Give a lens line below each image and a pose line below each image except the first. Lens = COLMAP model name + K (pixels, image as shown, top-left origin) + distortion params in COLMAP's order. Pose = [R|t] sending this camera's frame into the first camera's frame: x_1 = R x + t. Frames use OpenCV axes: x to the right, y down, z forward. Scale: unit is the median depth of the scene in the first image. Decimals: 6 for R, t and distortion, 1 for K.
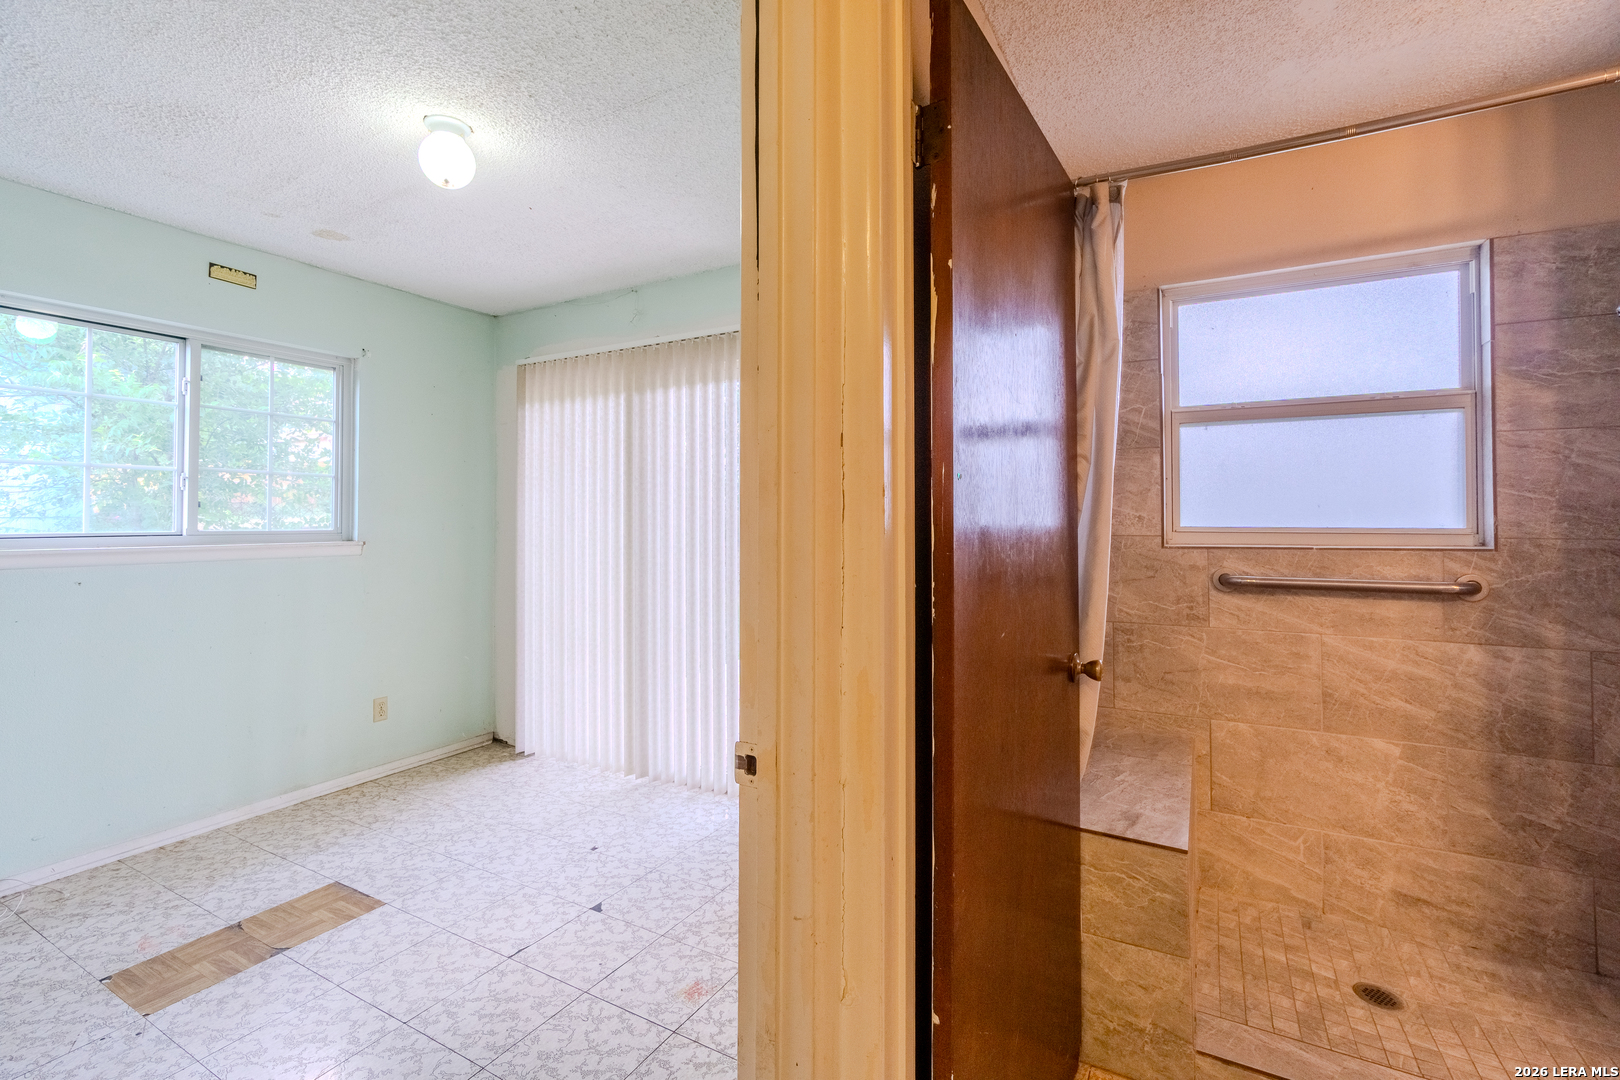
lens RADIAL K [[712.4, 0, 814.8], [0, 712.4, 512.4], [0, 0, 1]] dist [-0.000903, 0.000174]
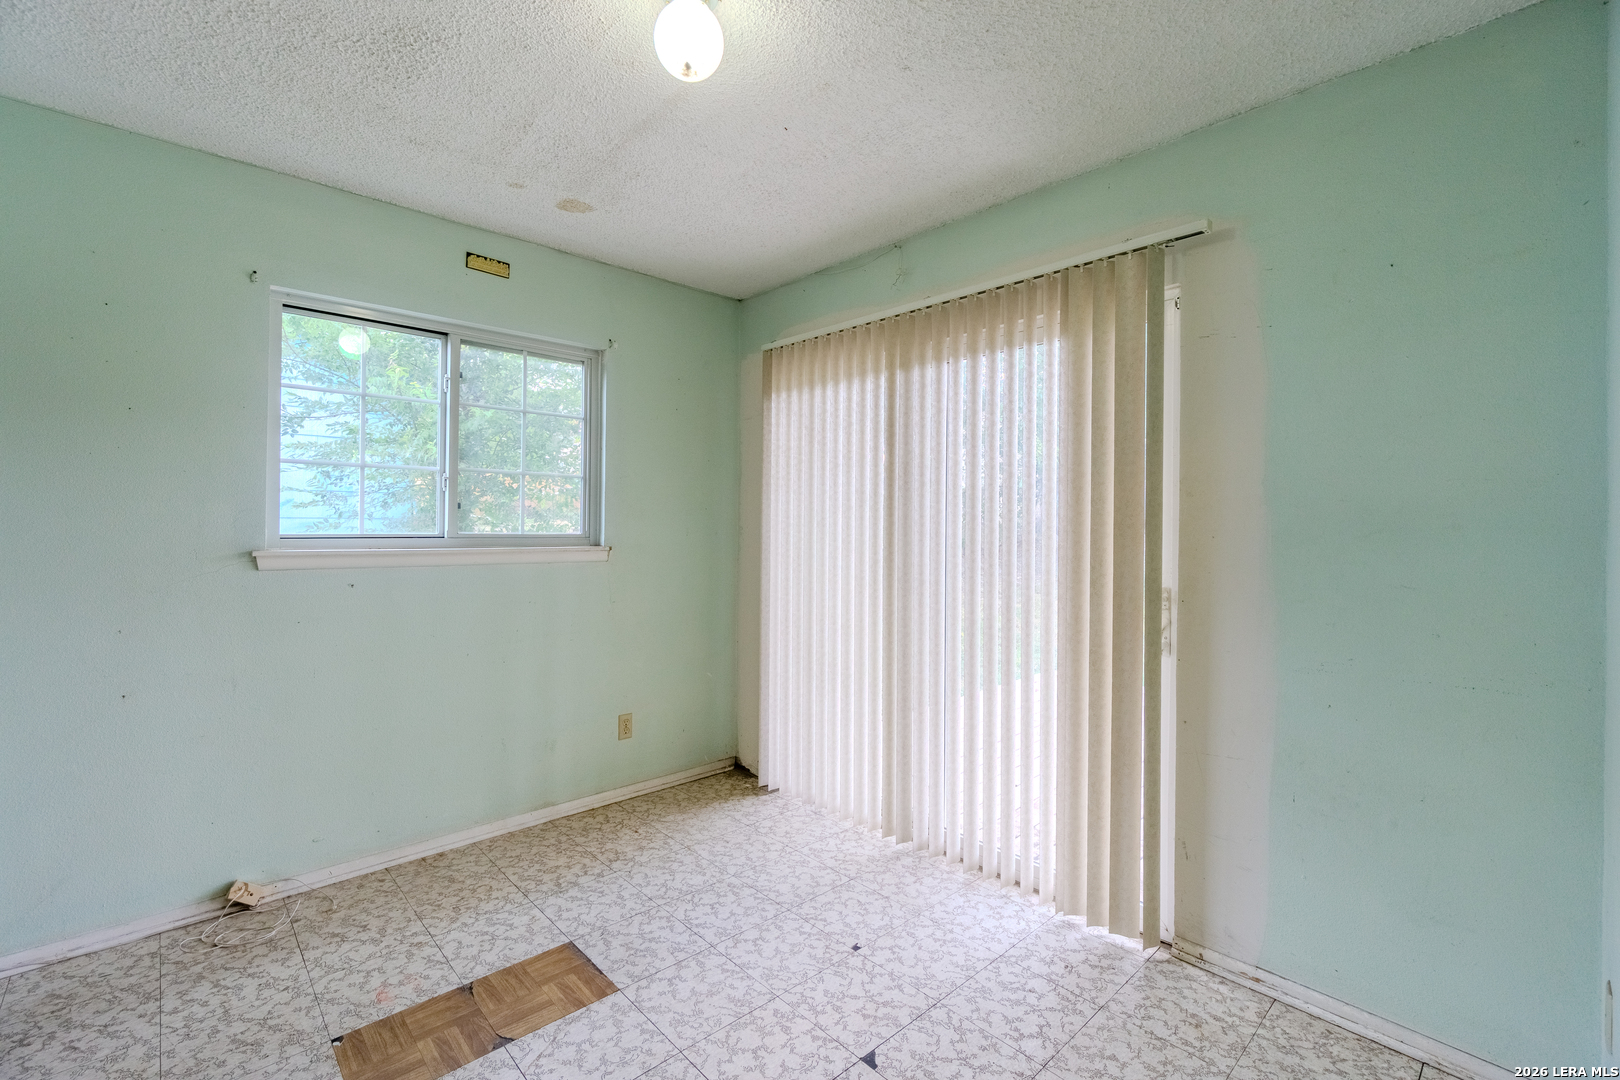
lens RADIAL K [[705.0, 0, 812.3], [0, 705.0, 528.0], [0, 0, 1]] dist [-0.000502, -0.000087]
pose [[0.951976, 0.011623, -0.305950, -0.103090], [-0.007486, 0.999864, 0.014691, 0.000865], [0.306080, -0.011695, 0.951934, 0.210949]]
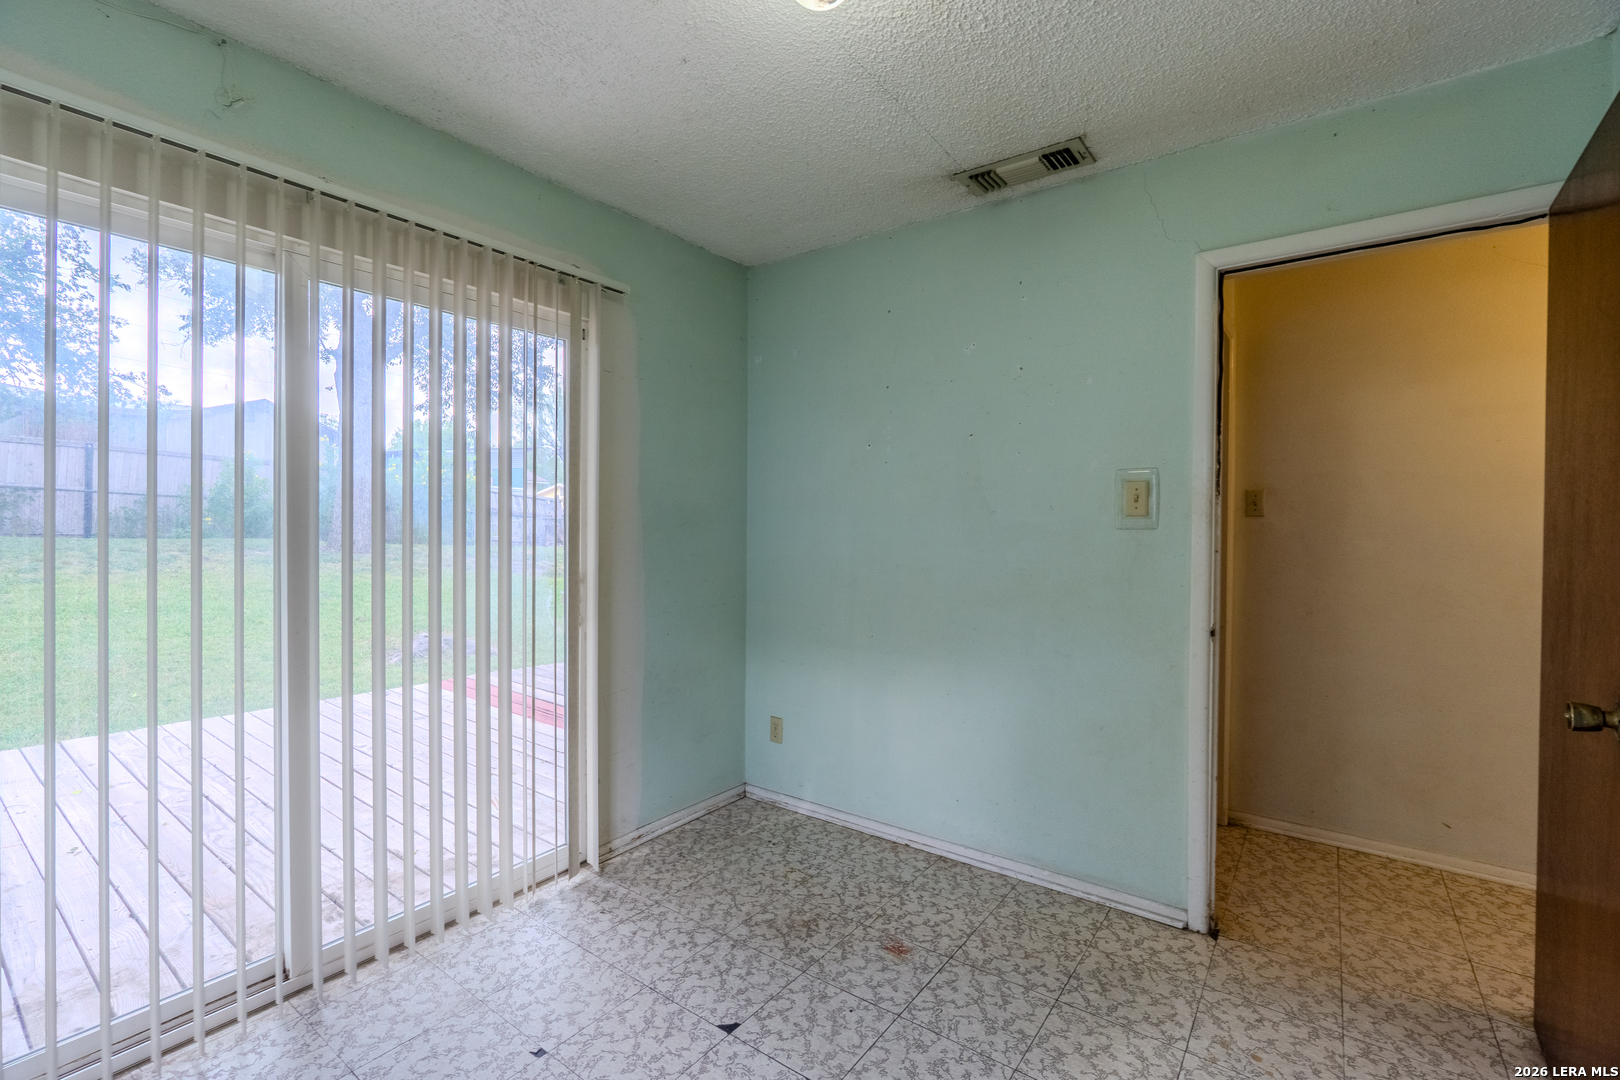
lens RADIAL K [[712.4, 0, 814.8], [0, 712.4, 512.4], [0, 0, 1]] dist [-0.000903, 0.000174]
pose [[0.126008, 0.016021, 0.991900, -0.742056], [-0.019672, 0.999713, -0.013648, 0.007904], [-0.991834, -0.017793, 0.126287, 0.574966]]
